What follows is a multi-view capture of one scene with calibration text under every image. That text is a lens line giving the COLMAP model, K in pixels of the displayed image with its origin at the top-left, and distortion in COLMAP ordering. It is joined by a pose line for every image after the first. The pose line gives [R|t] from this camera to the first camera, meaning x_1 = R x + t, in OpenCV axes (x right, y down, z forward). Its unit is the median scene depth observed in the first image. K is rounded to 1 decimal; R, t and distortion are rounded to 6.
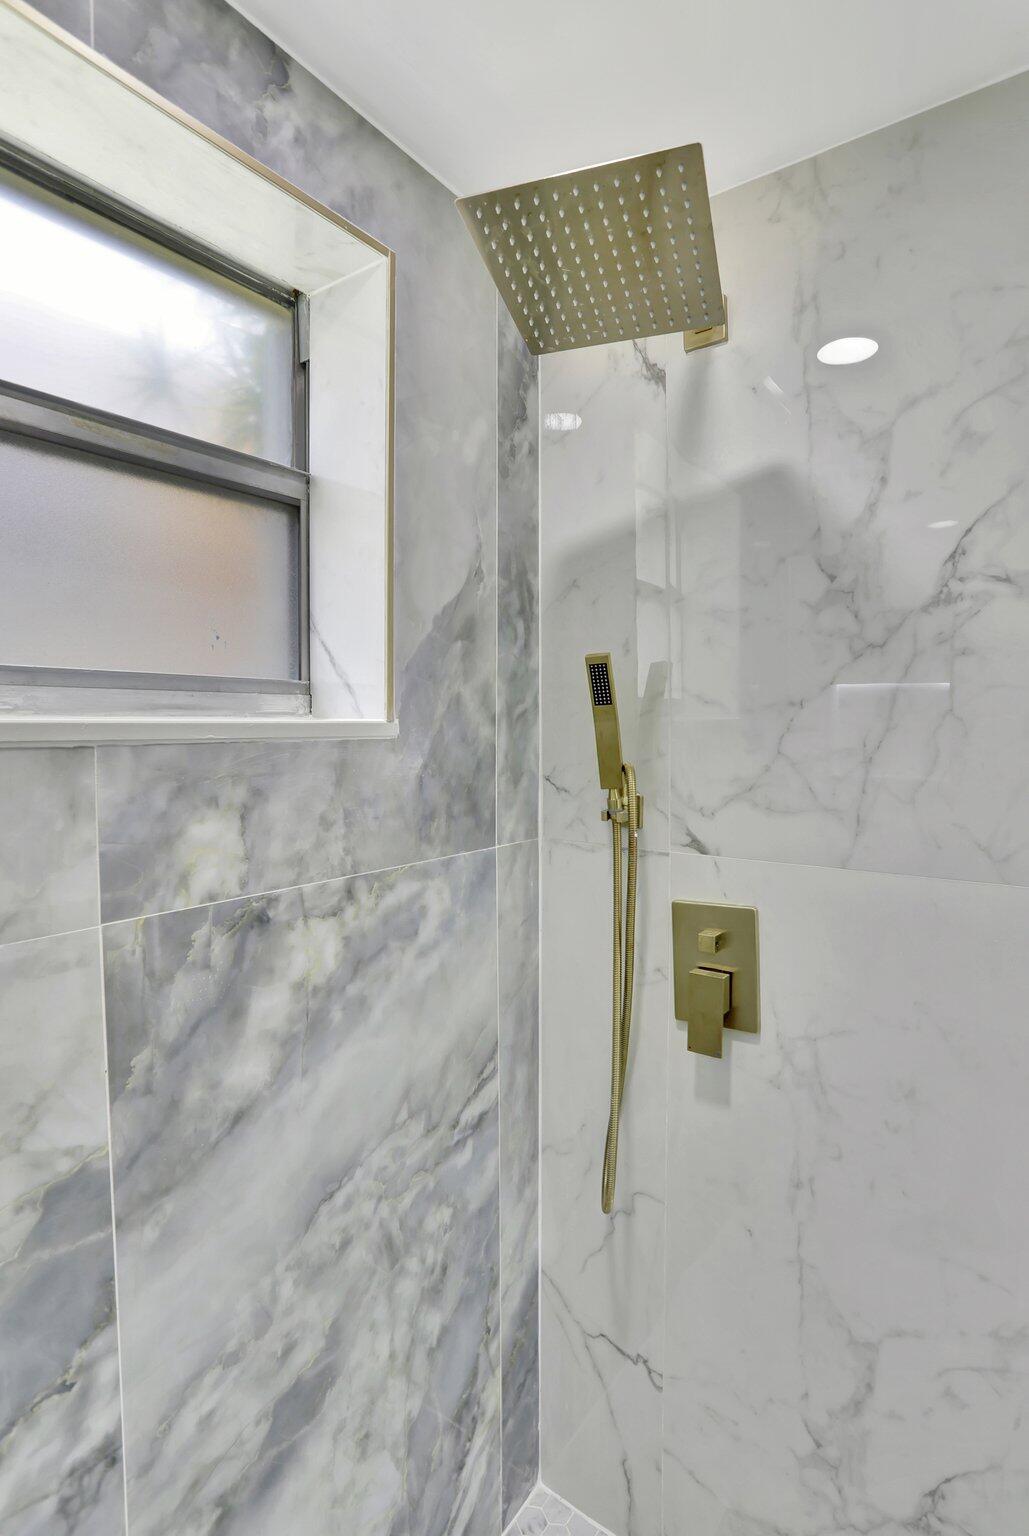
lens RADIAL K [[795.7, 0, 571.3], [0, 795.7, 768.7], [0, 0, 1]] dist [-0.054727, 0.018984]
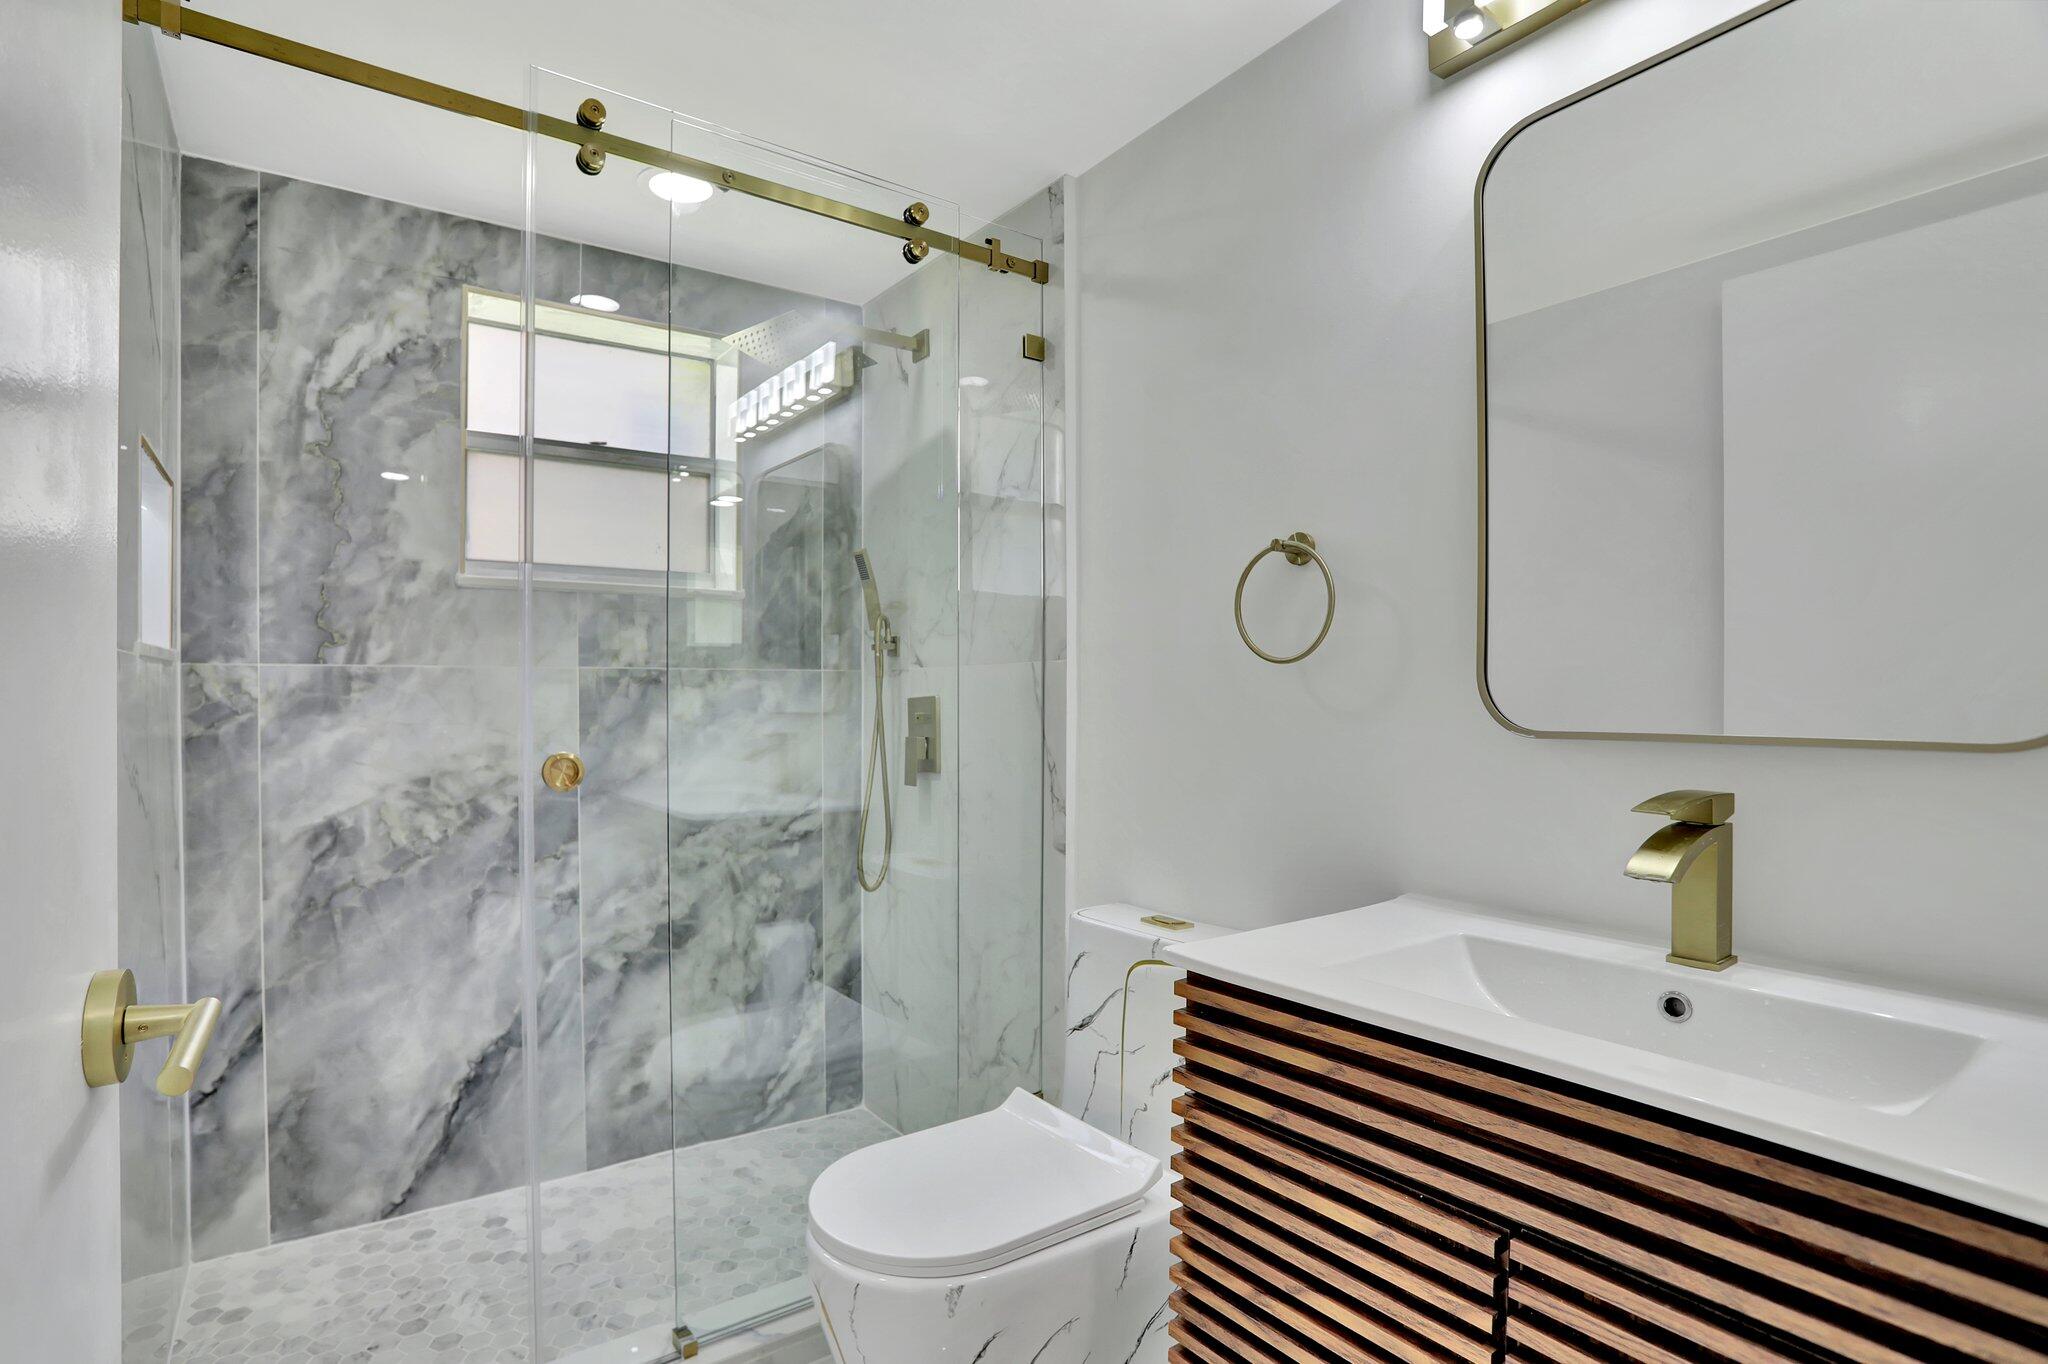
lens RADIAL K [[1060.9, 0, 1029.8], [0, 1060.9, 718.4], [0, 0, 1]] dist [-0.054727, 0.018984]
pose [[0.941713, -0.005654, -0.336371, 1.206861], [-0.006818, 0.999333, -0.035888, 0.314557], [0.336349, 0.036090, 0.941046, -1.053911]]
